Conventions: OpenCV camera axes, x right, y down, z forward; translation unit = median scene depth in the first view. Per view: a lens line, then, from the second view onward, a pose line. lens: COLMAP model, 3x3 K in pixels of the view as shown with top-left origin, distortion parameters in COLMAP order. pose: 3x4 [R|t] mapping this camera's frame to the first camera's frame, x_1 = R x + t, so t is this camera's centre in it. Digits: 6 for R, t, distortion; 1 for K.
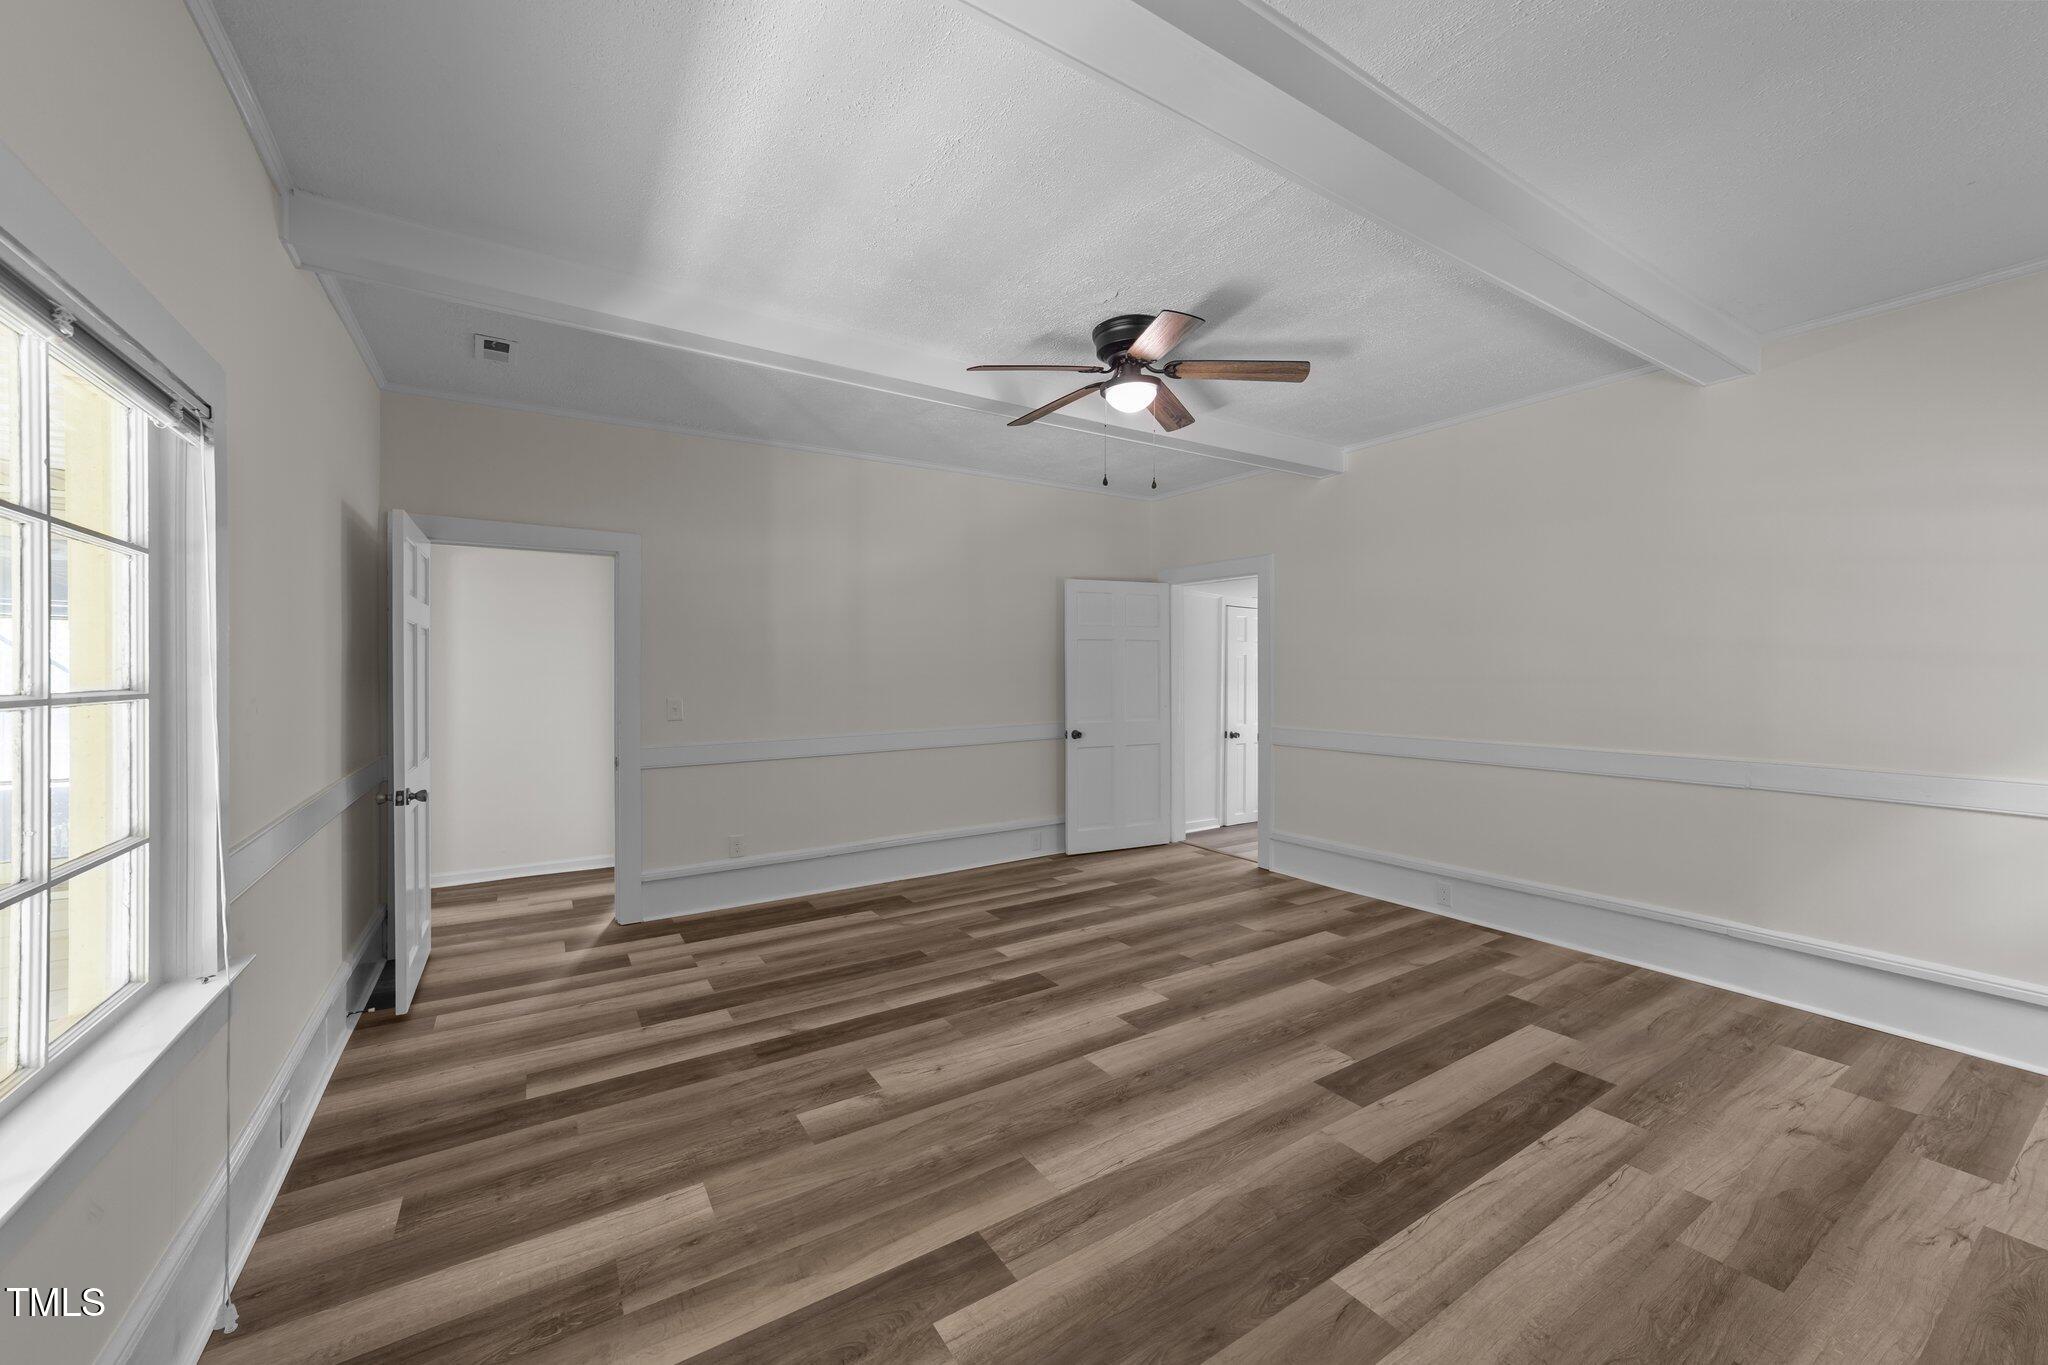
lens RADIAL K [[787.3, 0, 1043.8], [0, 787.3, 670.8], [0, 0, 1]] dist [-0.013489, 0.006593]
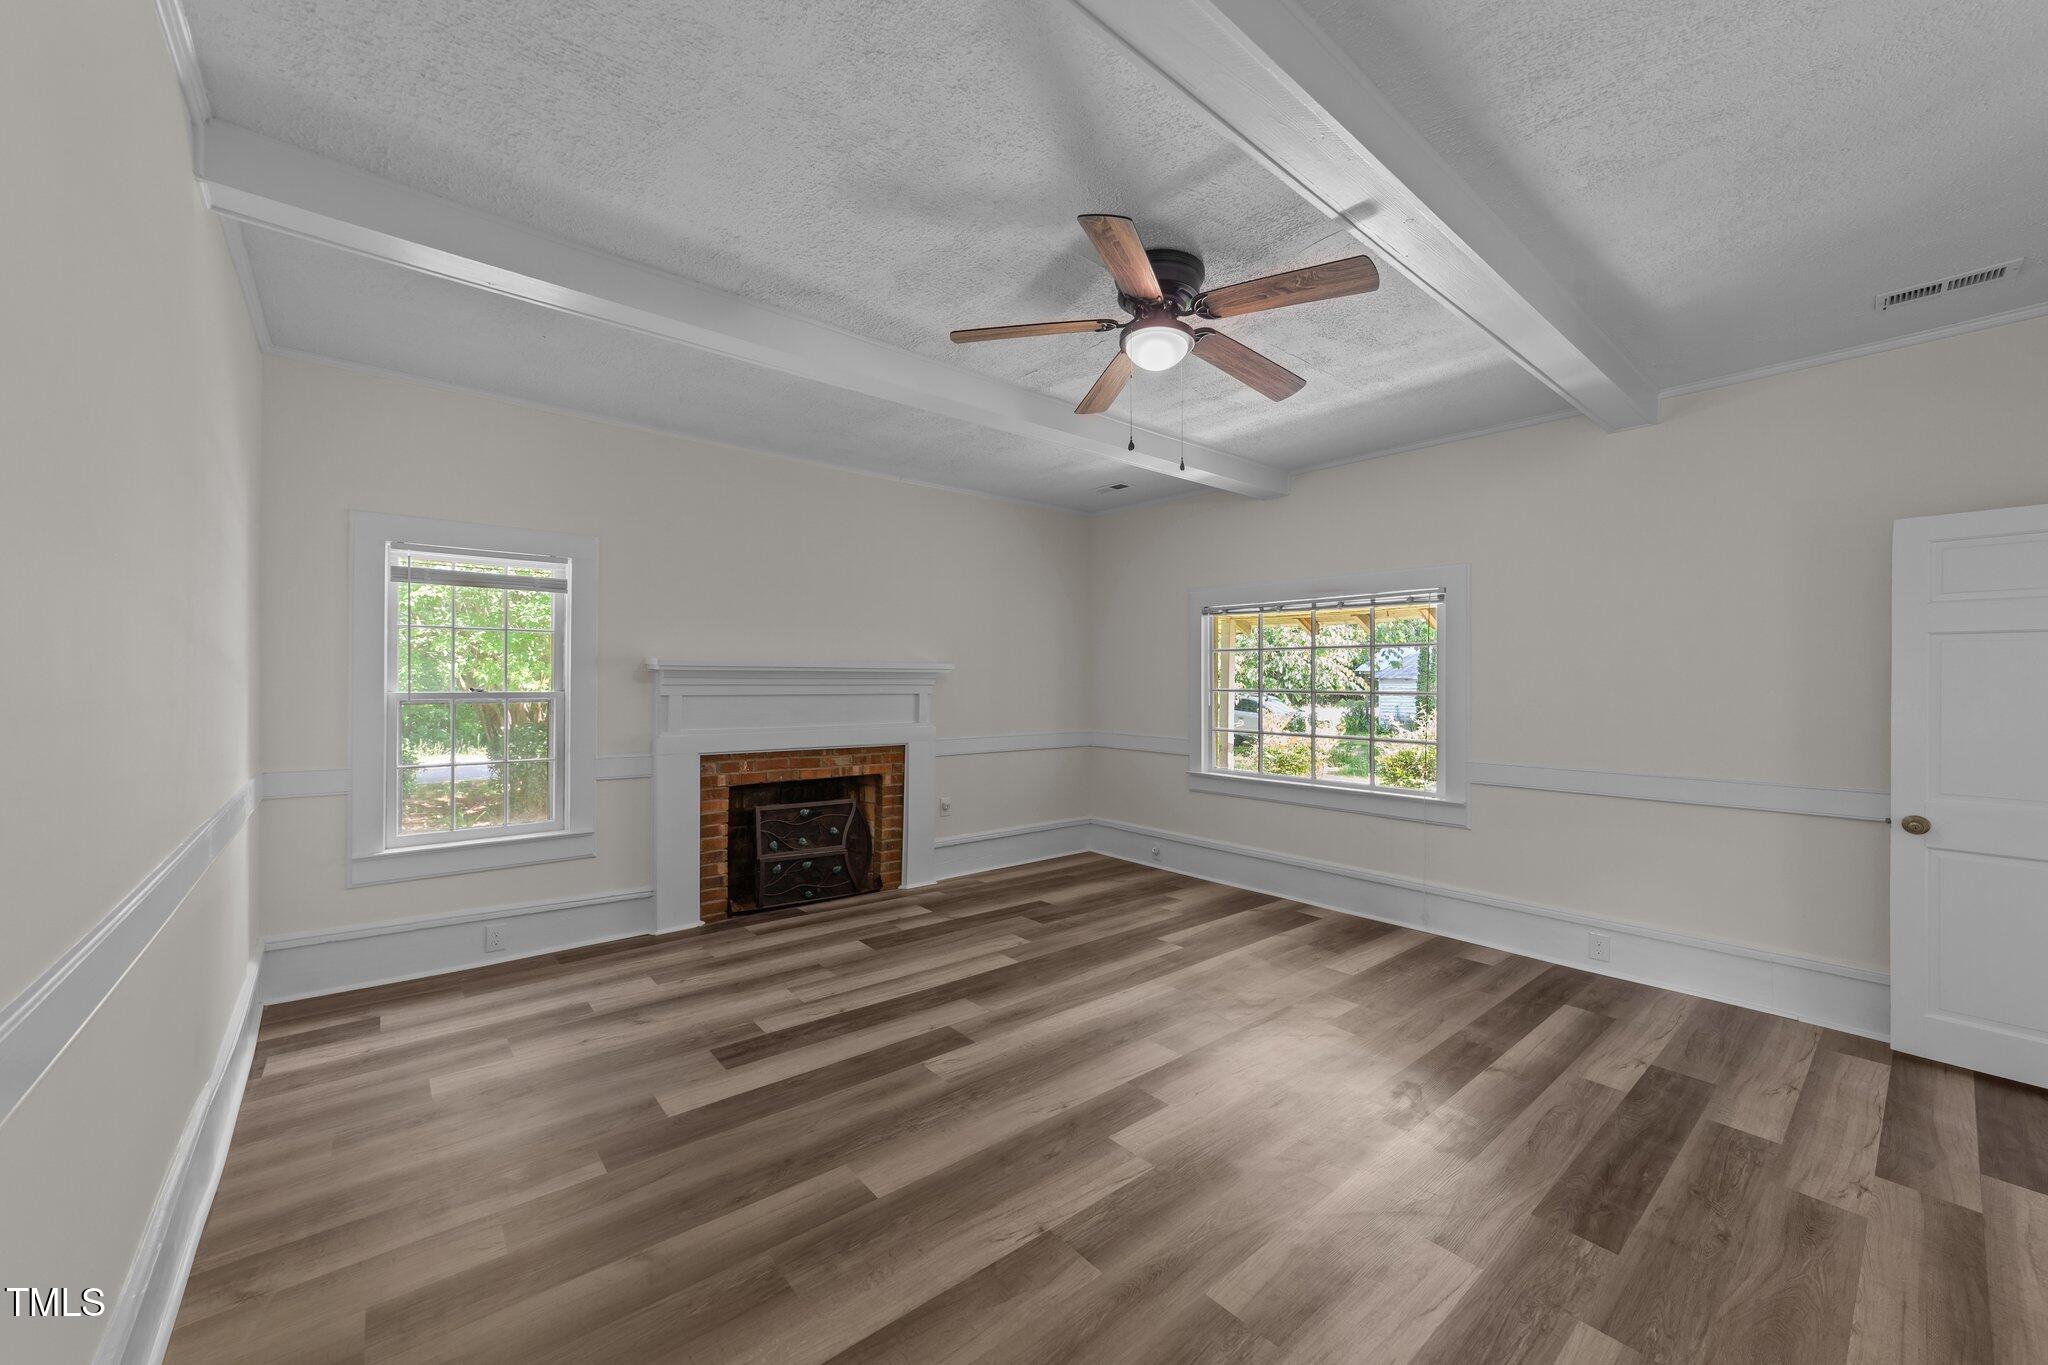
lens RADIAL K [[787.3, 0, 1027.3], [0, 787.3, 678.3], [0, 0, 1]] dist [-0.013489, 0.006593]
pose [[-0.993891, -0.004838, -0.110263, 0.357182], [-0.004204, 0.999973, -0.005981, -0.003158], [0.110289, -0.005481, -0.993884, 1.936185]]
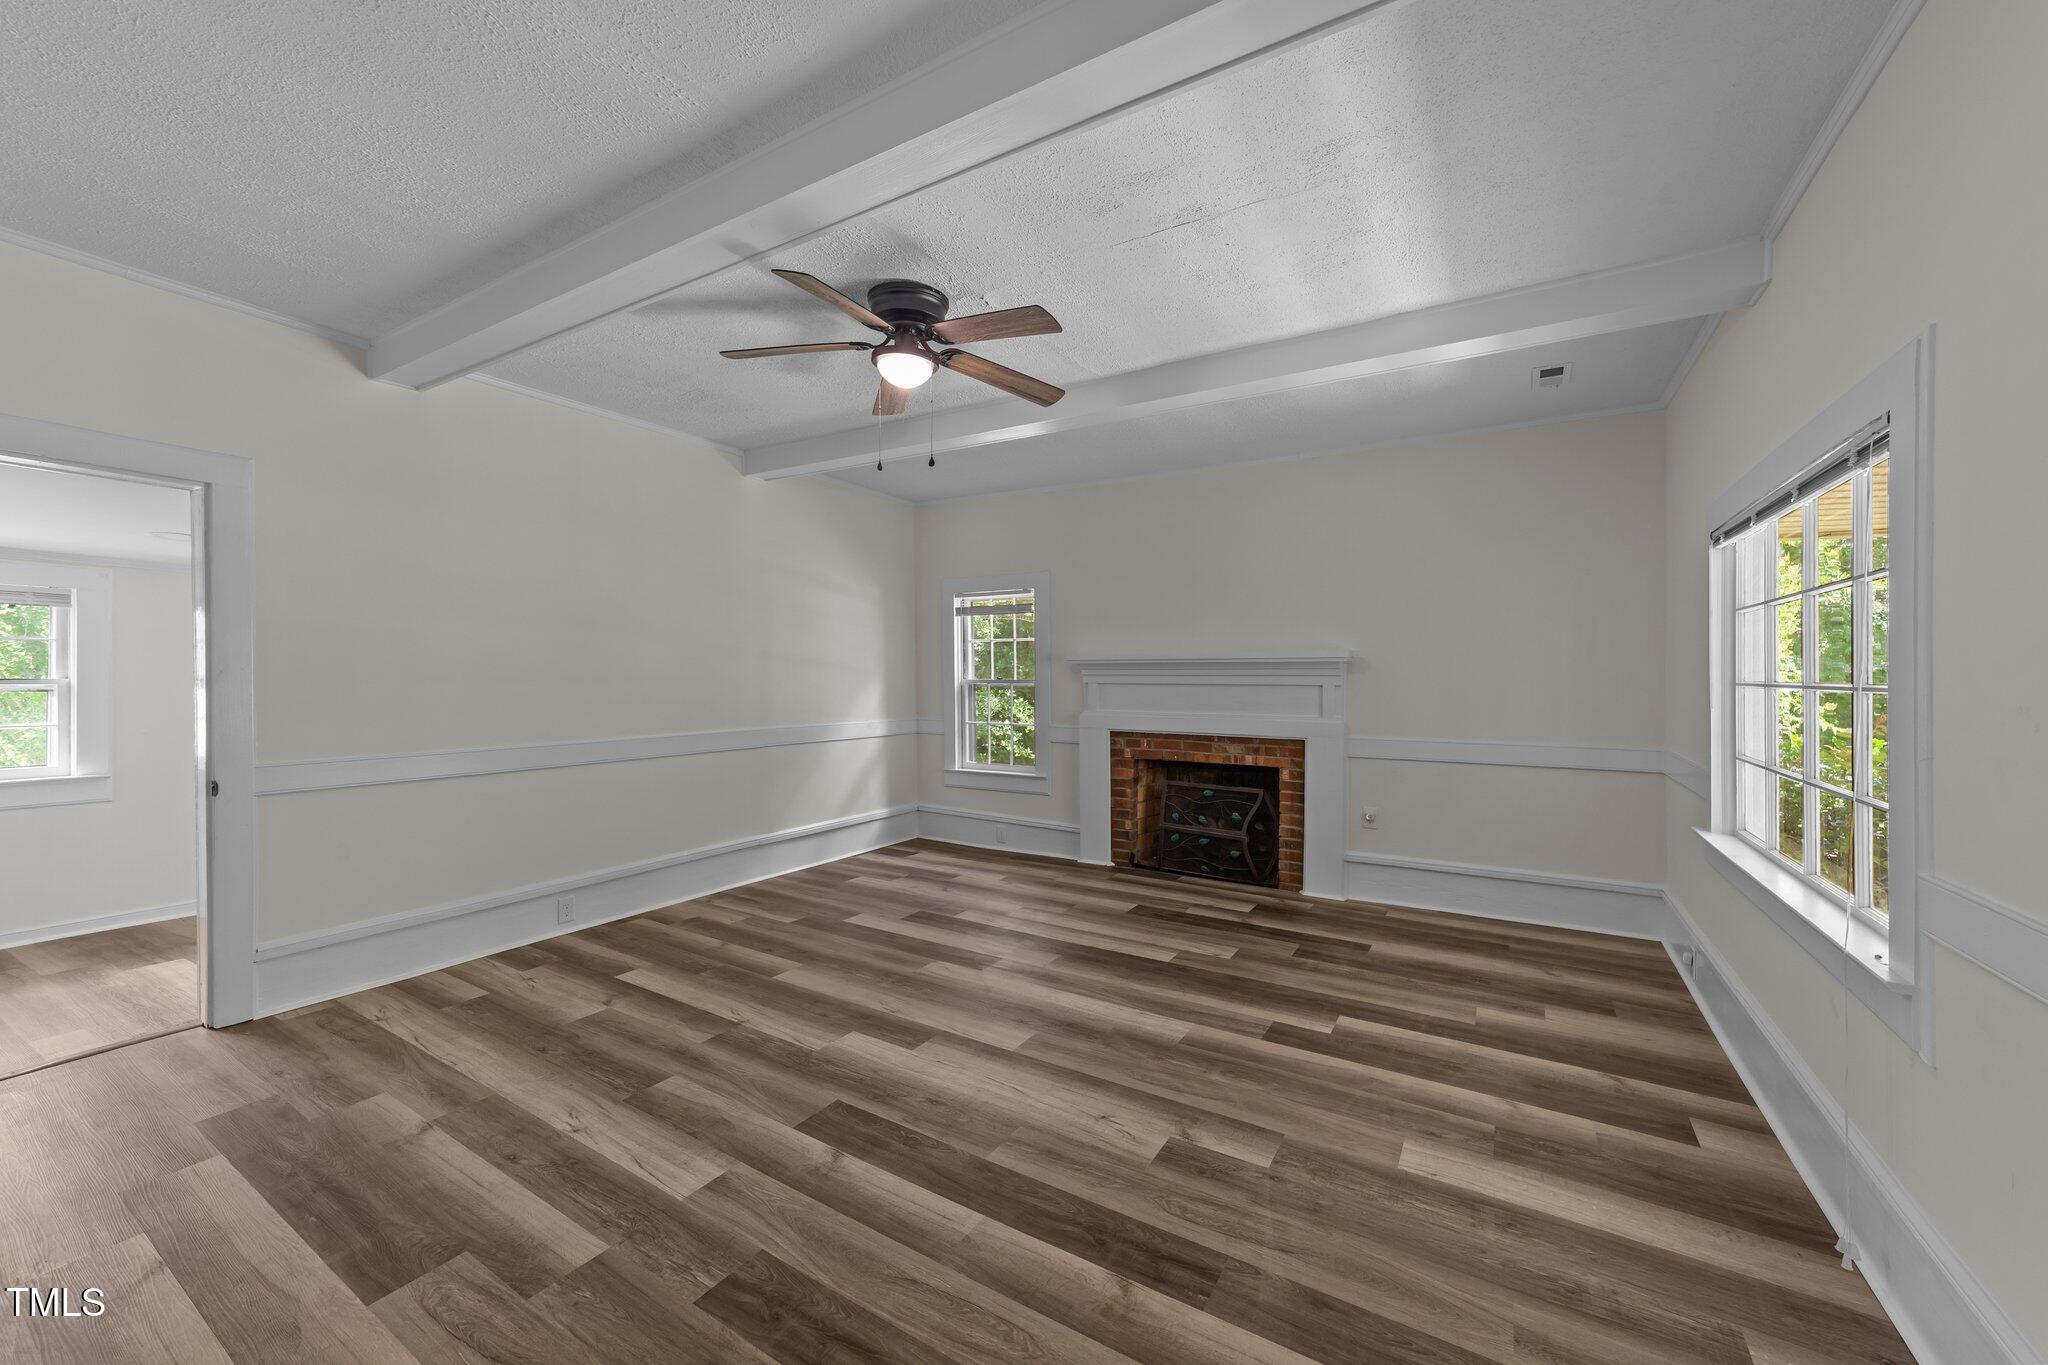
lens RADIAL K [[787.3, 0, 1016.5], [0, 787.3, 675.0], [0, 0, 1]] dist [-0.013489, 0.006593]
pose [[-0.412588, -0.000172, 0.910918, -0.840207], [-0.004563, 0.999988, -0.001878, 0.007985], [-0.910906, -0.004932, -0.412584, 1.358585]]
